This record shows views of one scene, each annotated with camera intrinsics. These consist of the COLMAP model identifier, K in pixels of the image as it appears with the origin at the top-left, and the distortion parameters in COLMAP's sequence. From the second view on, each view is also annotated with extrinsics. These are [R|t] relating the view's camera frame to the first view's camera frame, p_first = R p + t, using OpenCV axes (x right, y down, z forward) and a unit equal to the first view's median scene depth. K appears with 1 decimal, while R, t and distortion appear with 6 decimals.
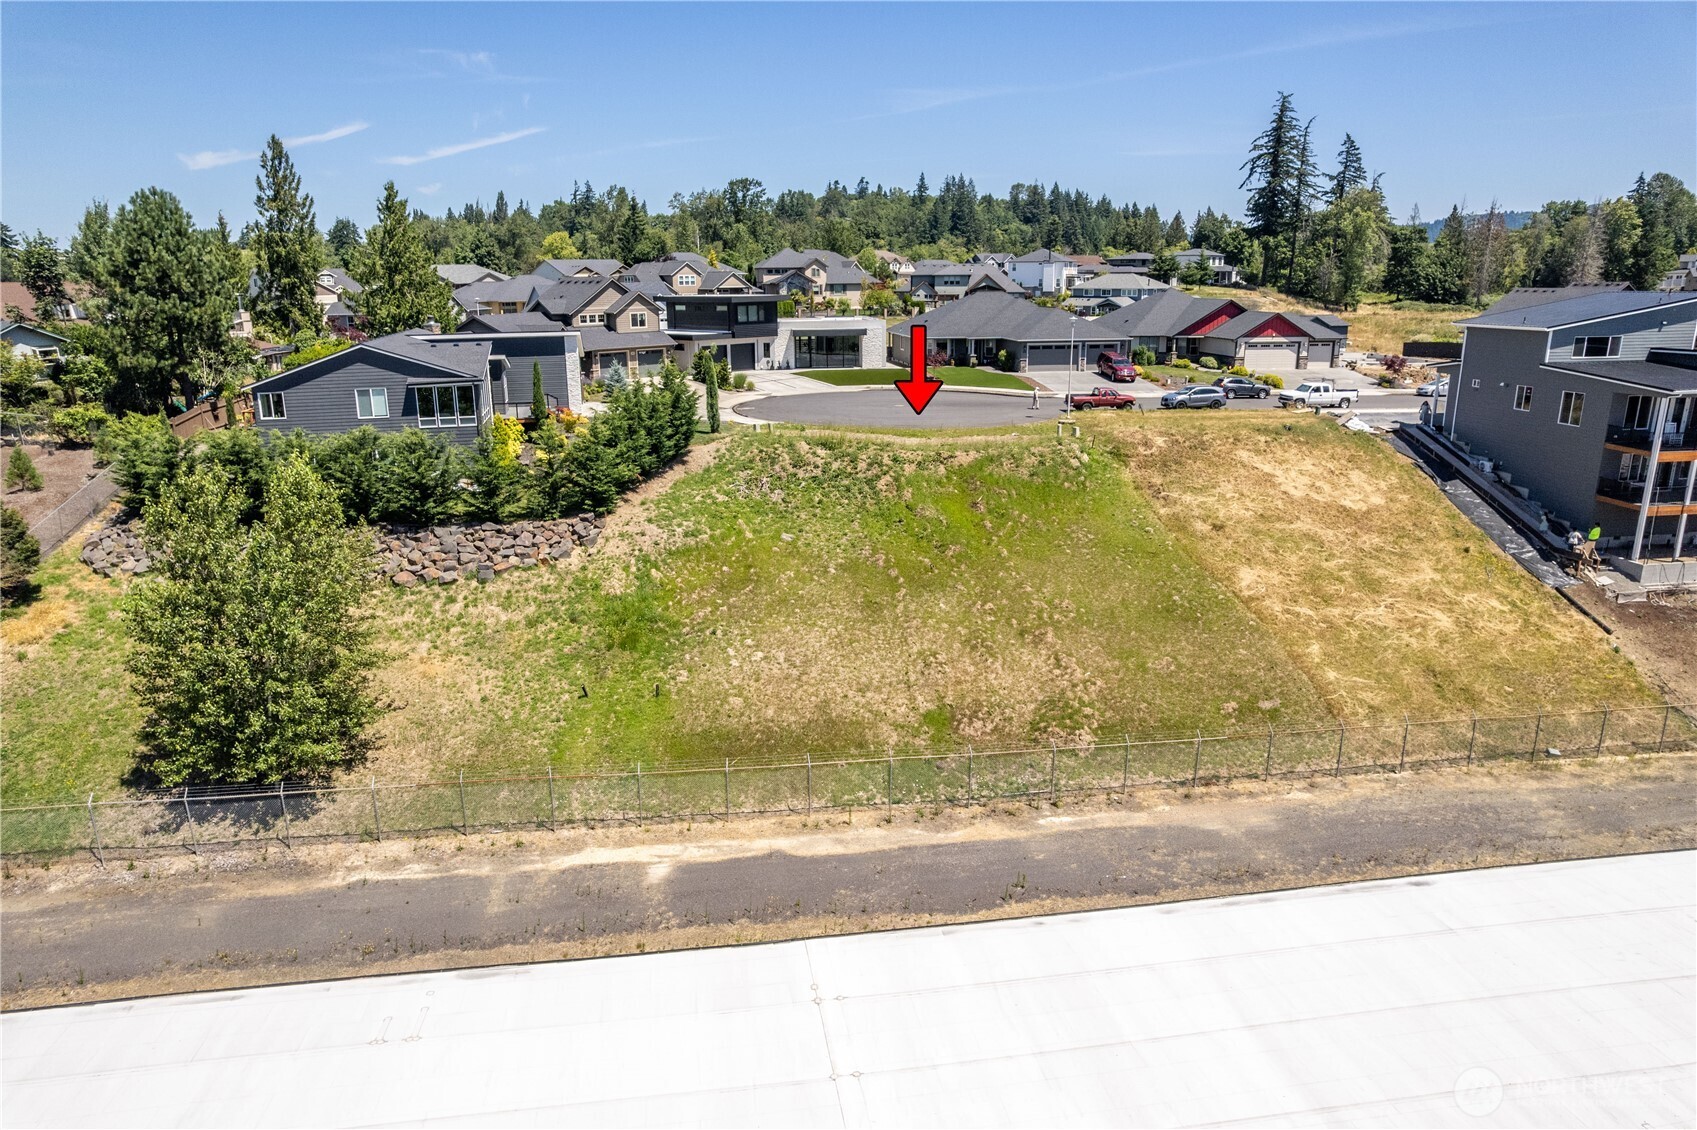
lens RADIAL K [[1093.8, 0, 848.5], [0, 1093.8, 565.0], [0, 0, 1]] dist [-0.073825, 0.061163]
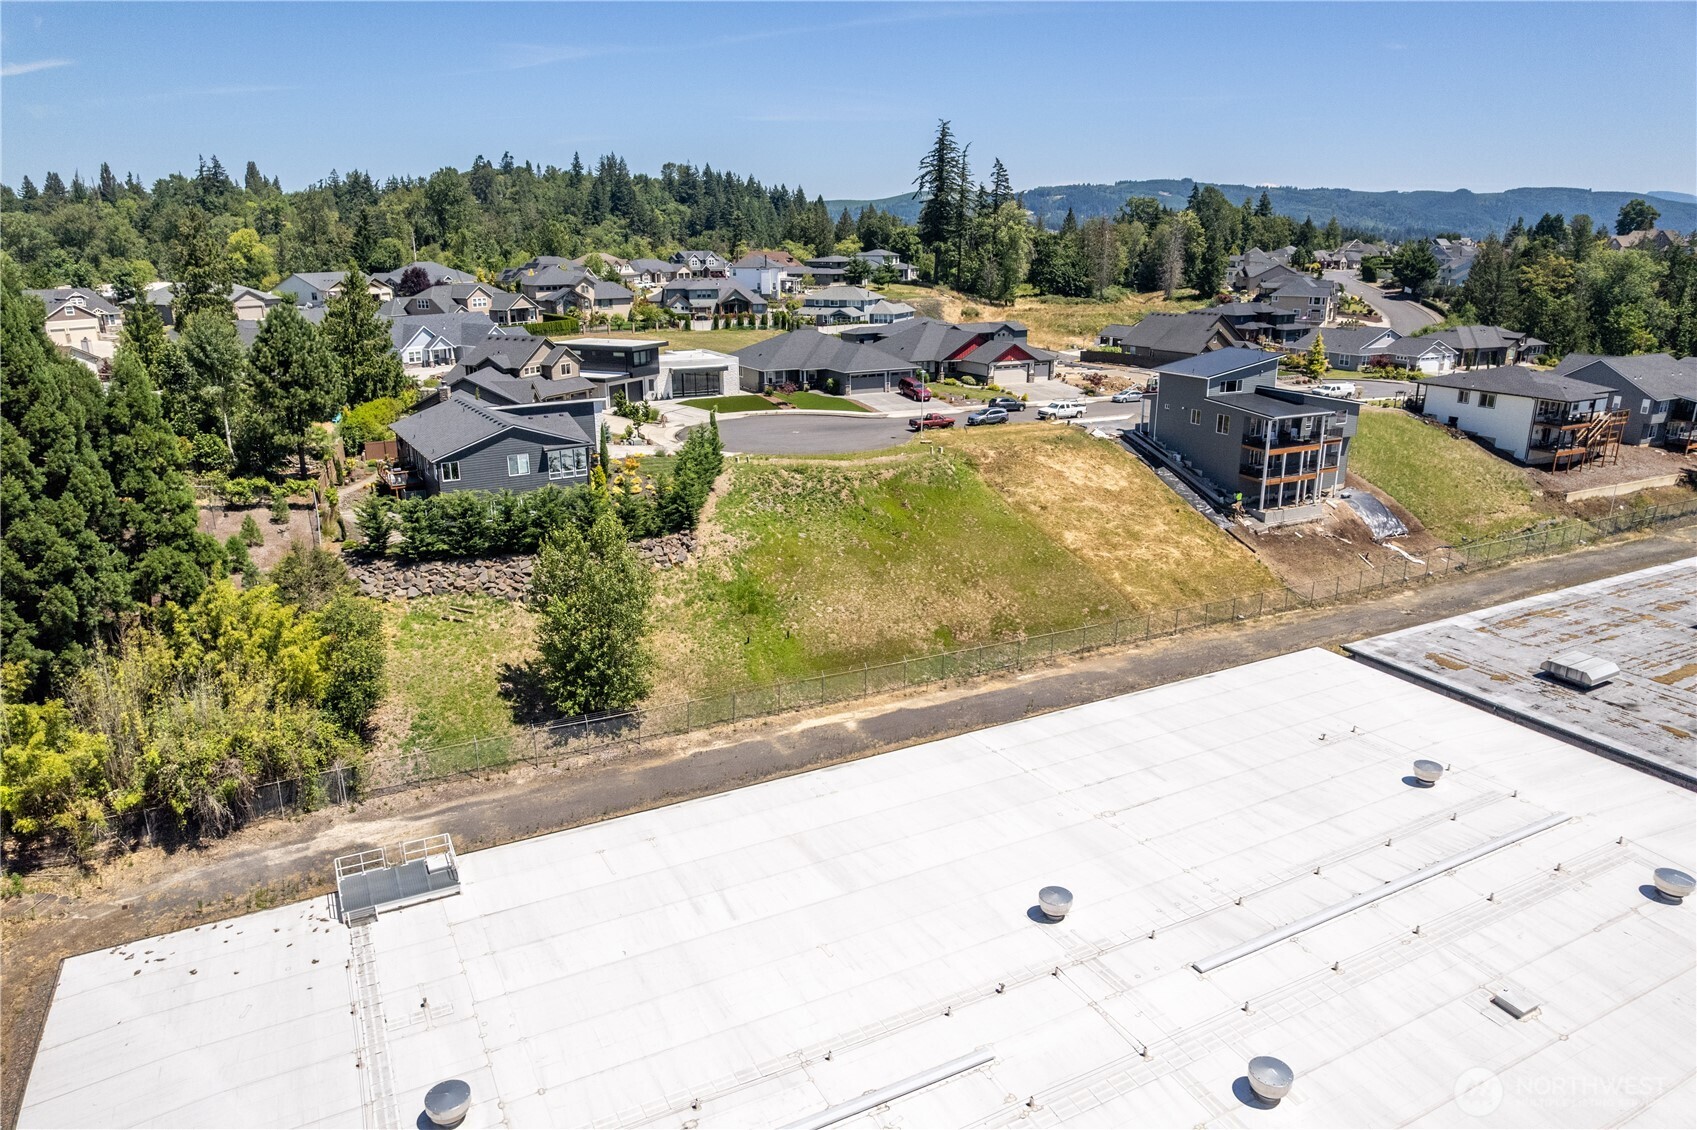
lens RADIAL K [[1093.8, 0, 848.5], [0, 1093.8, 565.0], [0, 0, 1]] dist [-0.073825, 0.061163]
pose [[0.946622, -0.088192, 0.310047, -0.428871], [0.078490, 0.995959, 0.043655, -0.041196], [-0.312644, -0.016989, 0.949719, -0.444907]]
